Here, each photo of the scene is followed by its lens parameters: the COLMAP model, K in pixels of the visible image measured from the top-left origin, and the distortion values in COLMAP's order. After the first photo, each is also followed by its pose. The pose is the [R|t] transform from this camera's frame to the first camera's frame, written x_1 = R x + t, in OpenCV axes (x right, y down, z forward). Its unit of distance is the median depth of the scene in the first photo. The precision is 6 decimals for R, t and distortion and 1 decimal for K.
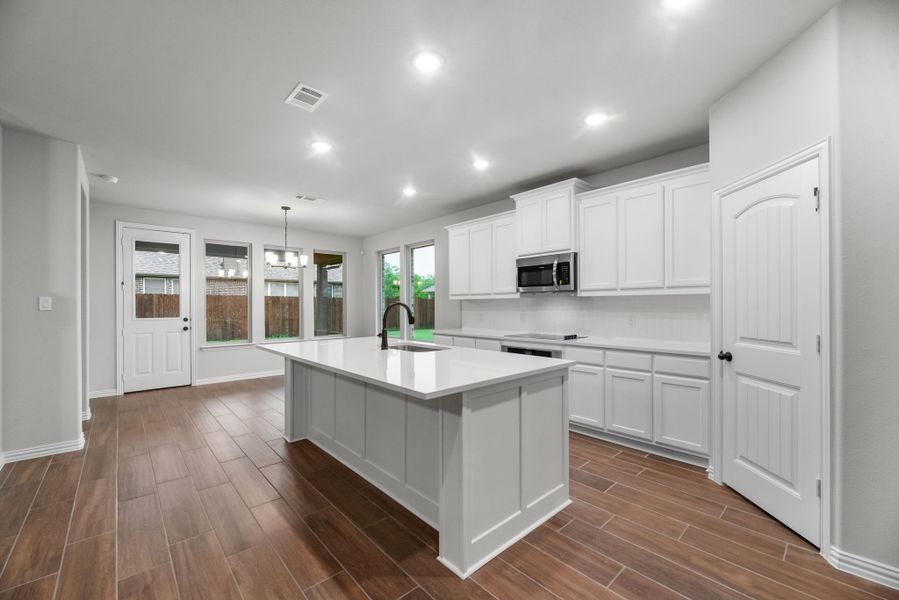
lens RADIAL K [[364.3, 0, 450.5], [0, 364.3, 305.6], [0, 0, 1]] dist [0.000223, -0.000079]
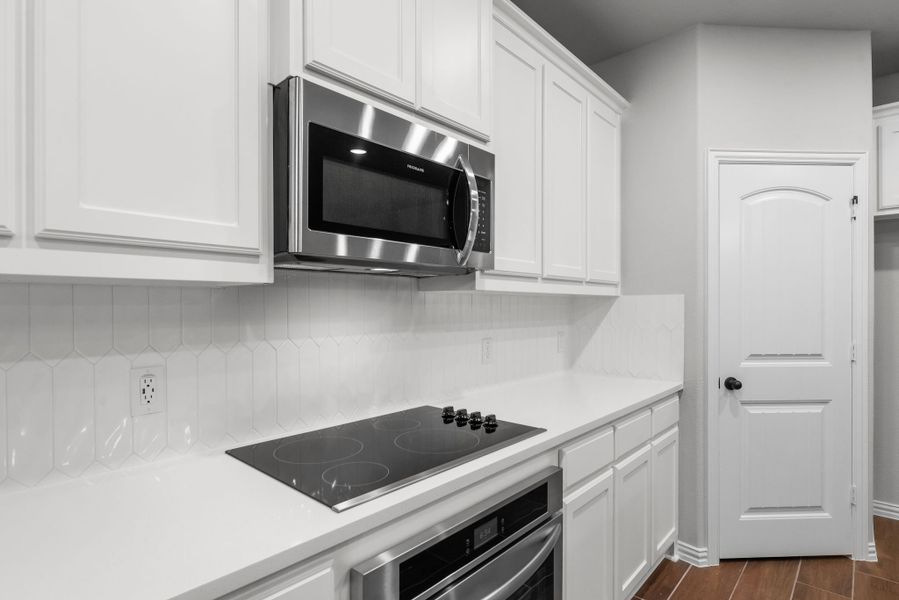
lens RADIAL K [[455.7, 0, 452.5], [0, 455.7, 308.5], [0, 0, 1]] dist [-0.000634, -0.000404]
pose [[-0.091553, -0.000245, 0.995800, -0.065661], [0.001730, 0.999998, 0.000405, -0.008265], [-0.995799, 0.001760, -0.091552, 1.041151]]
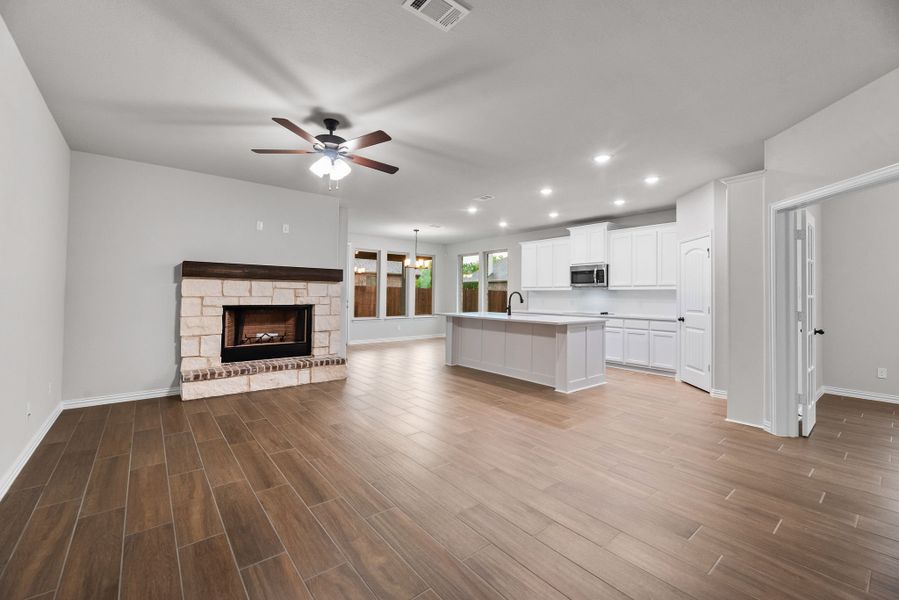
lens RADIAL K [[373.3, 0, 449.5], [0, 373.3, 286.9], [0, 0, 1]] dist [-0.000295, -0.000089]
pose [[0.998365, 0.012620, -0.055754, -0.297023], [-0.013988, 0.999609, -0.024209, 0.014132], [0.055427, 0.024950, 0.998151, -0.785291]]
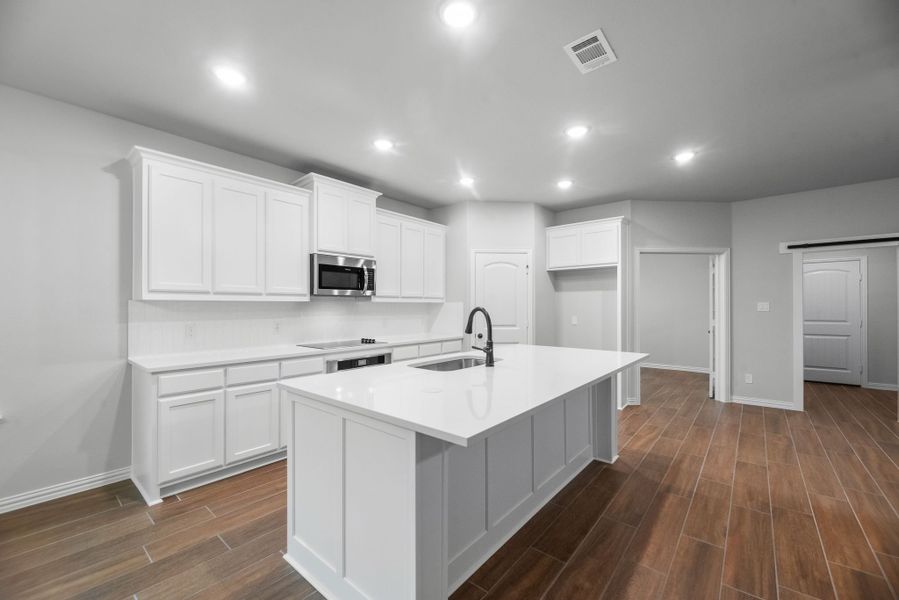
lens RADIAL K [[364.3, 0, 450.5], [0, 364.3, 305.6], [0, 0, 1]] dist [0.000223, -0.000079]
pose [[-0.133014, 0.008147, 0.991081, -0.727940], [0.003599, 0.999964, -0.007737, -0.004688], [-0.991108, 0.002538, -0.133039, 0.897003]]
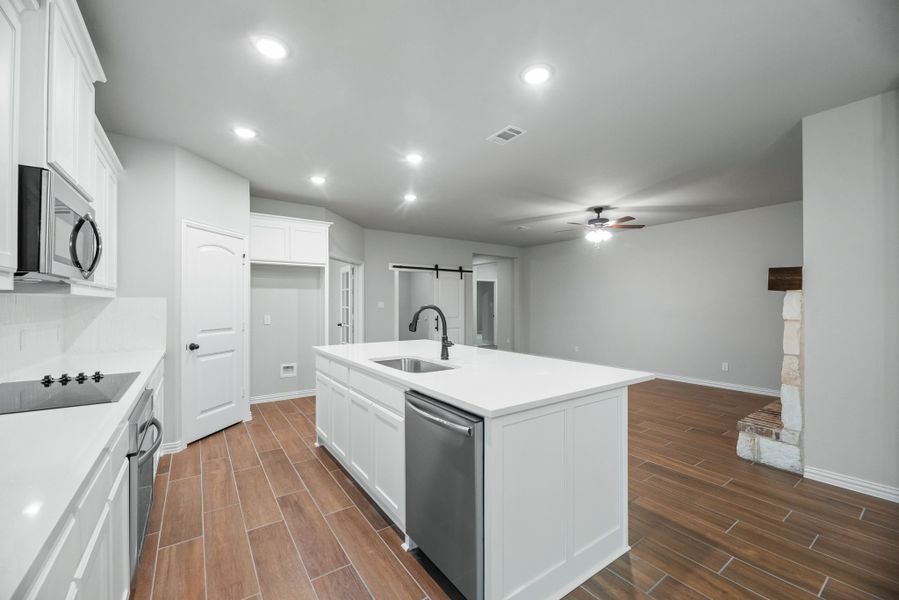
lens RADIAL K [[364.3, 0, 450.5], [0, 364.3, 305.6], [0, 0, 1]] dist [0.000223, -0.000079]
pose [[-0.991699, 0.003373, 0.128537, -0.231575], [0.003850, 0.999987, 0.003462, -0.008748], [-0.128524, 0.003928, -0.991699, 1.406130]]
